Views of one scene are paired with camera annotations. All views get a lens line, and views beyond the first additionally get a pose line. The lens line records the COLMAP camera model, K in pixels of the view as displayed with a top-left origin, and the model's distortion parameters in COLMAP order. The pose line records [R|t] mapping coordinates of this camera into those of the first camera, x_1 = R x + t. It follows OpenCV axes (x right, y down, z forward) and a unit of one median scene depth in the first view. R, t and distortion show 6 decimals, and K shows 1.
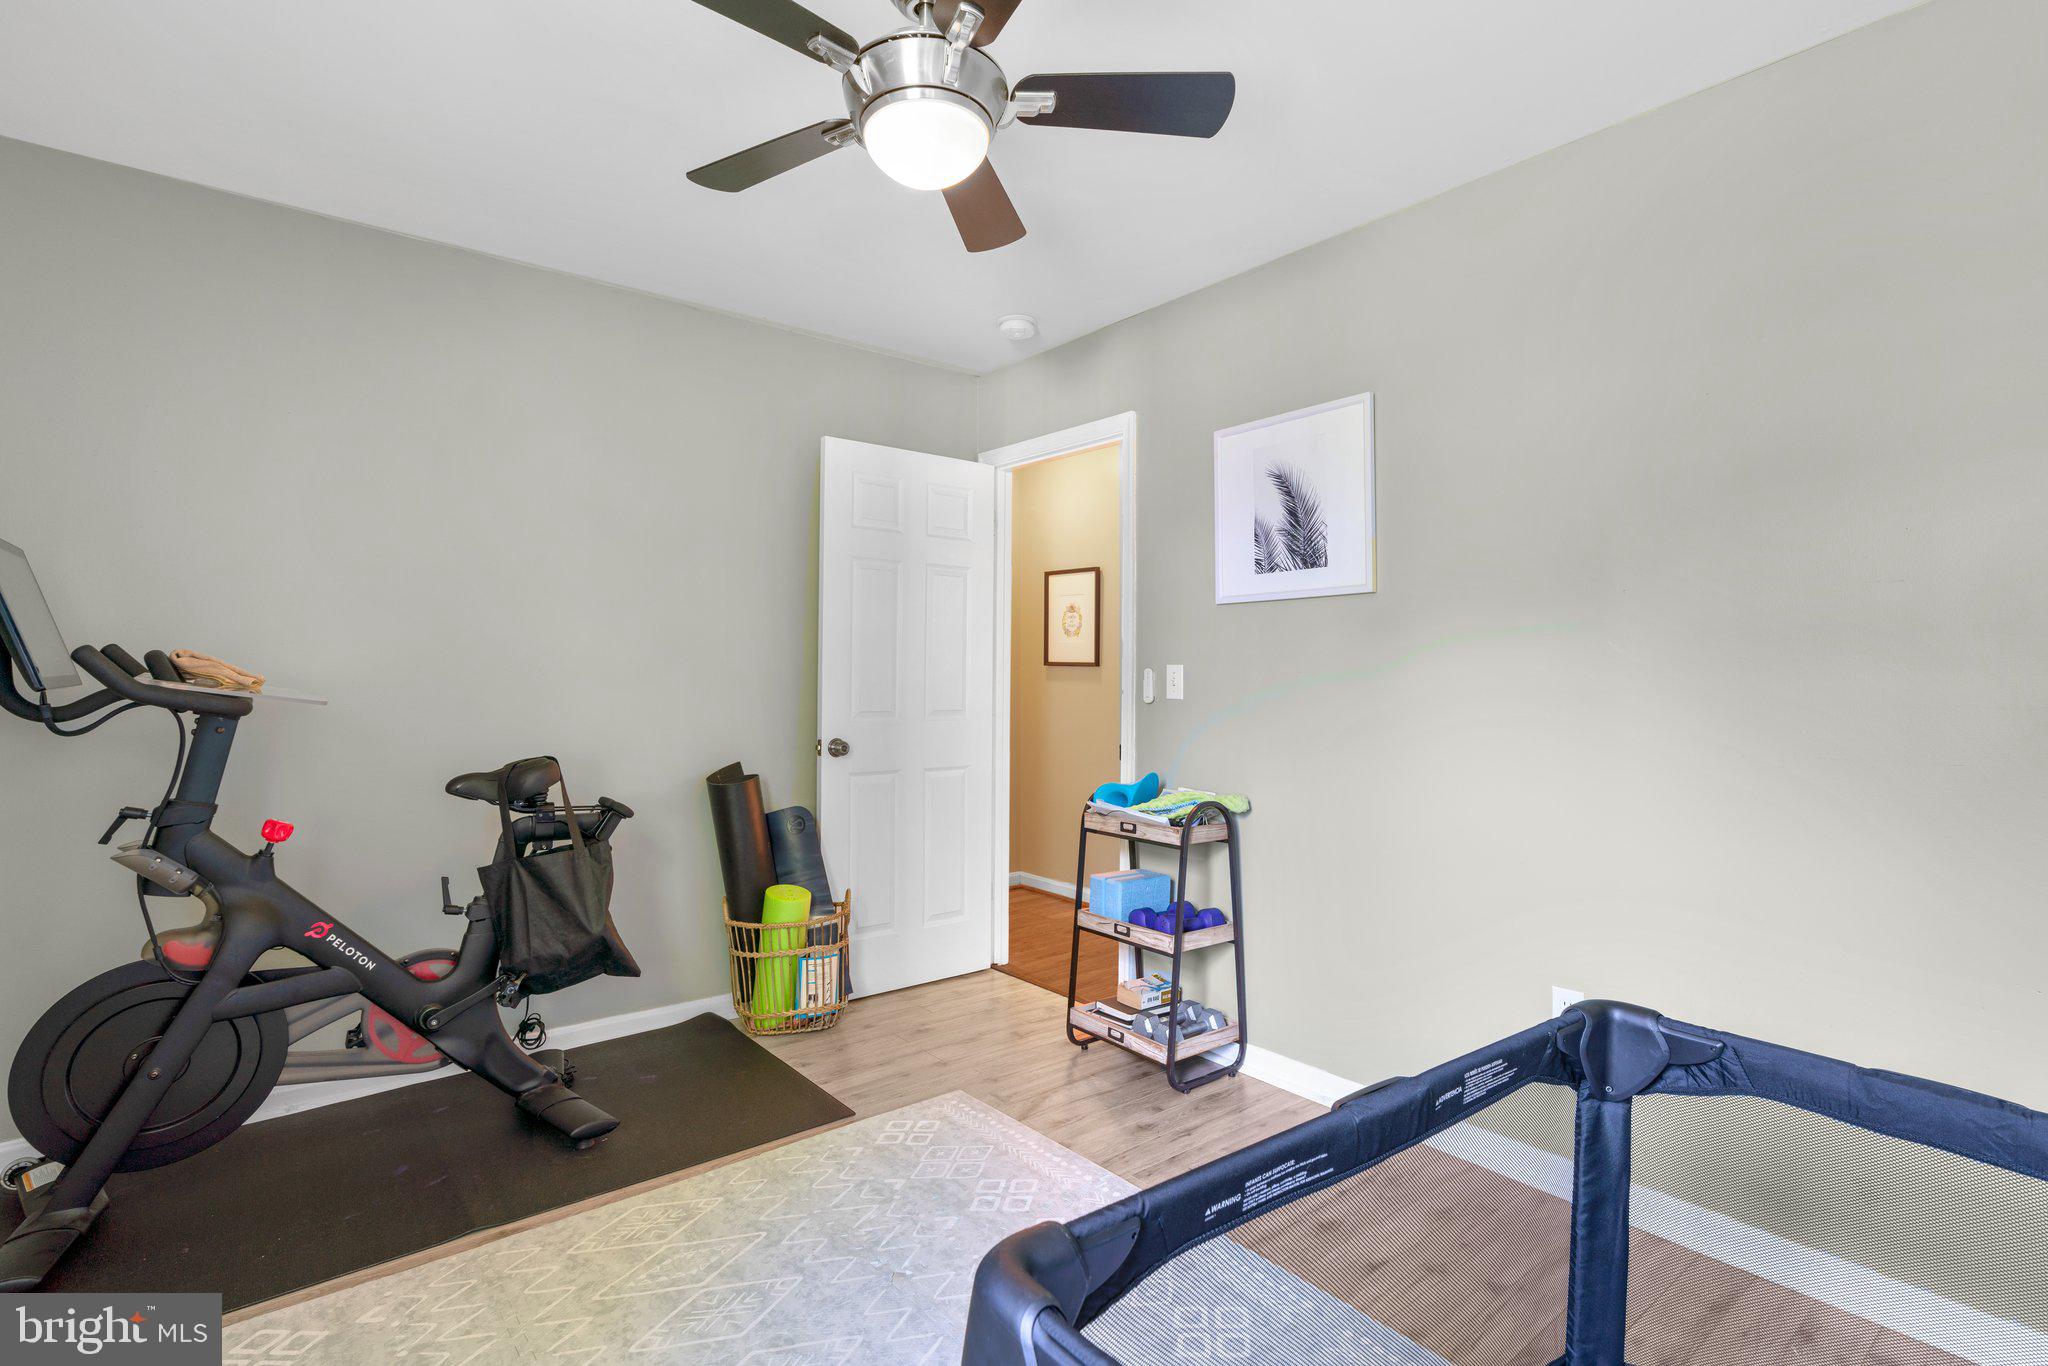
lens RADIAL K [[917.0, 0, 1028.8], [0, 917.0, 678.5], [0, 0, 1]] dist [-0.009243, 0.000573]
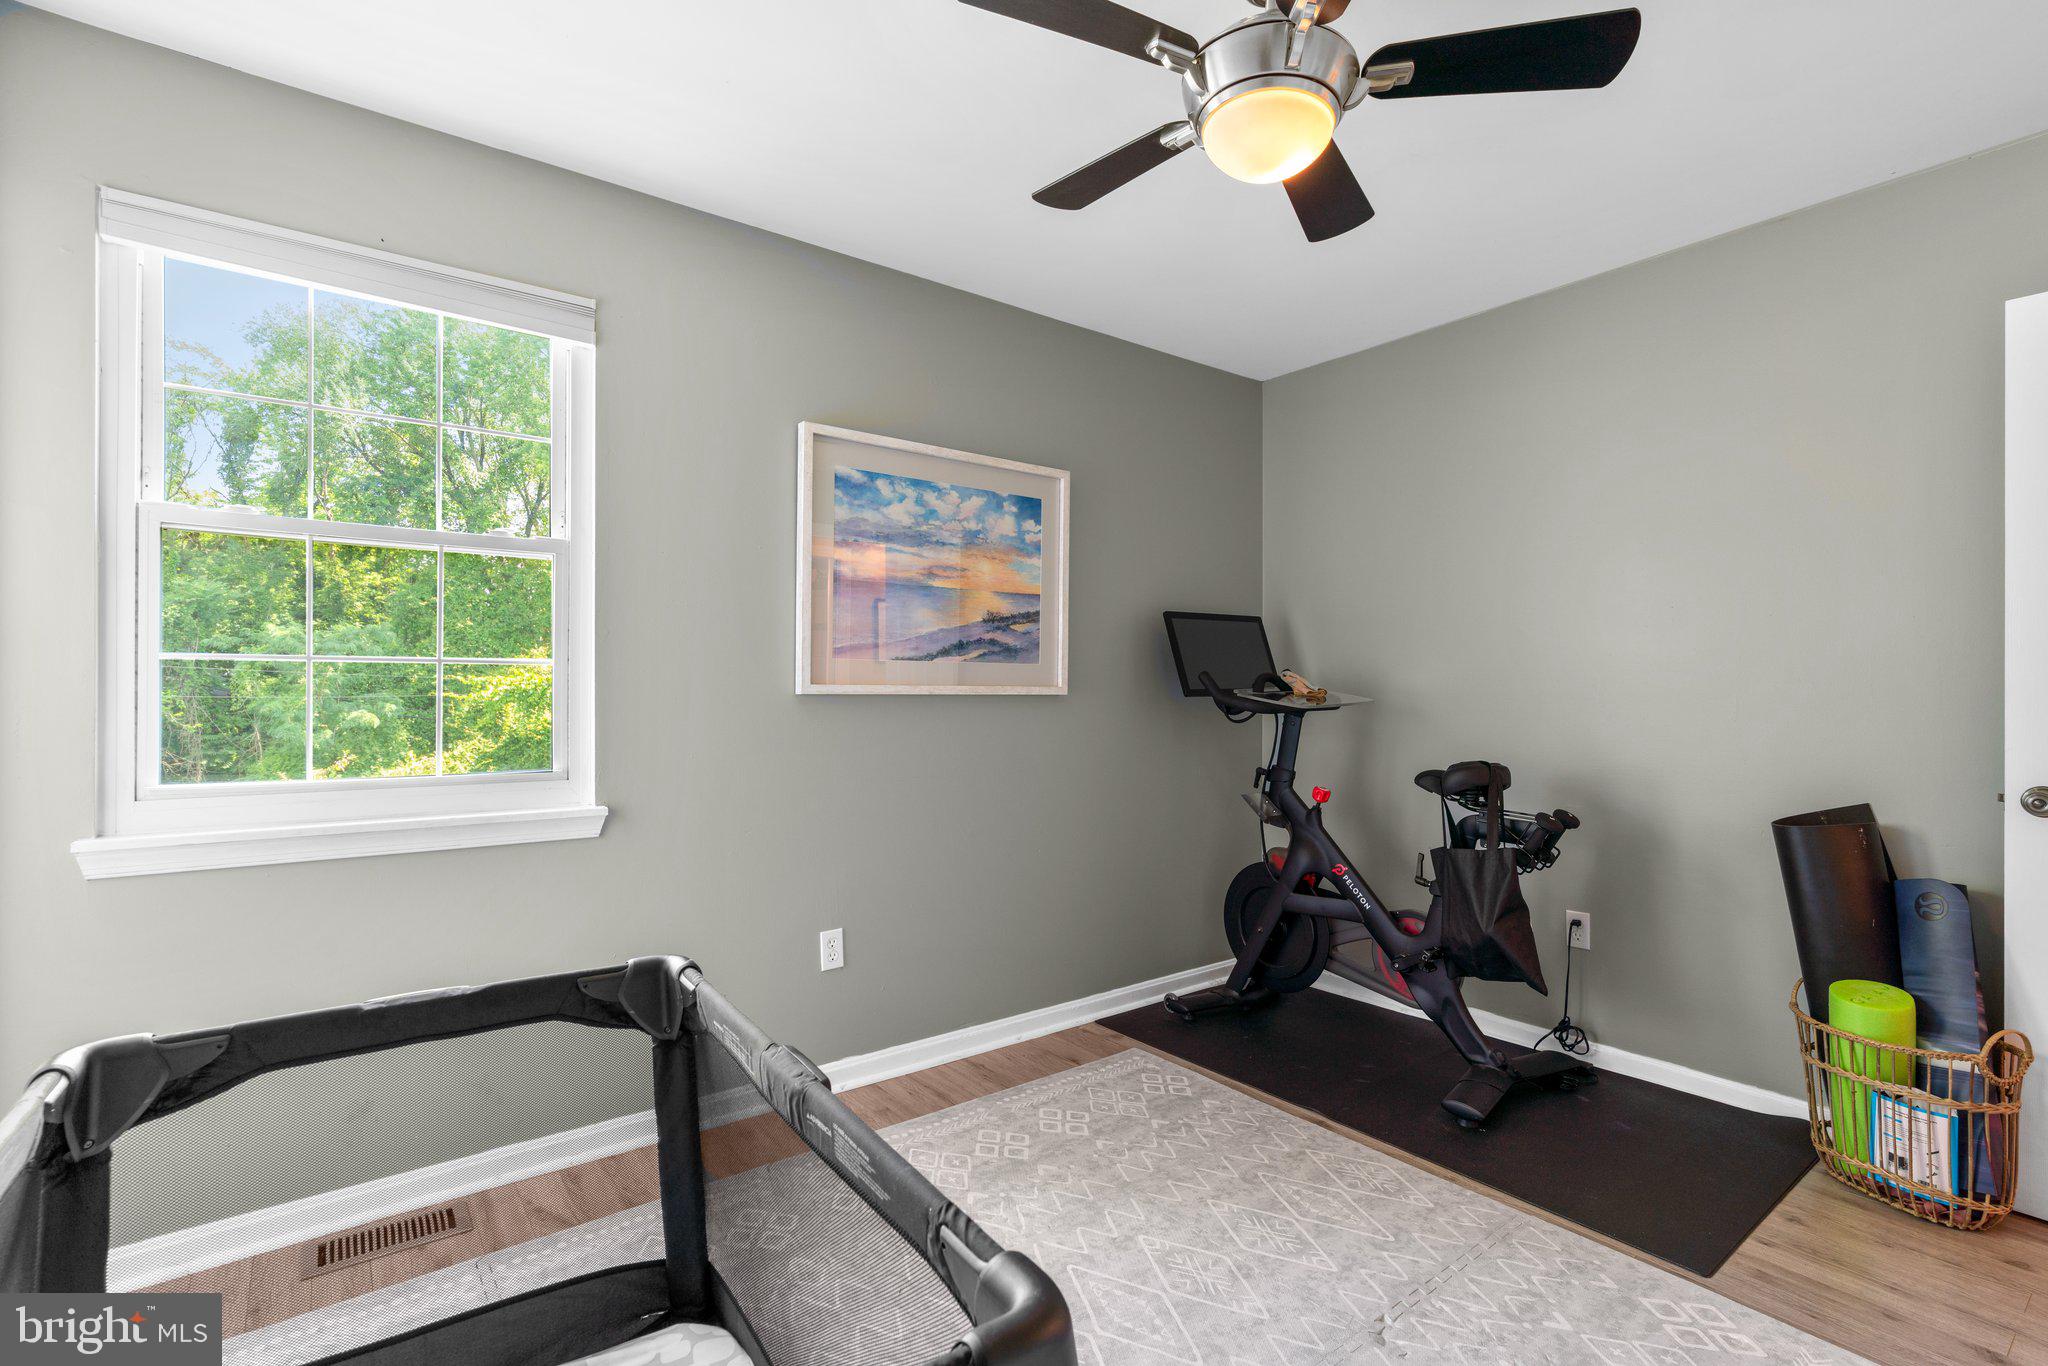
lens RADIAL K [[917.0, 0, 1028.8], [0, 917.0, 678.5], [0, 0, 1]] dist [-0.009243, 0.000573]
pose [[-0.001355, -0.008940, -0.999959, 0.645813], [0.011999, 0.999888, -0.008956, -0.012497], [0.999927, -0.012011, -0.001248, 0.529950]]
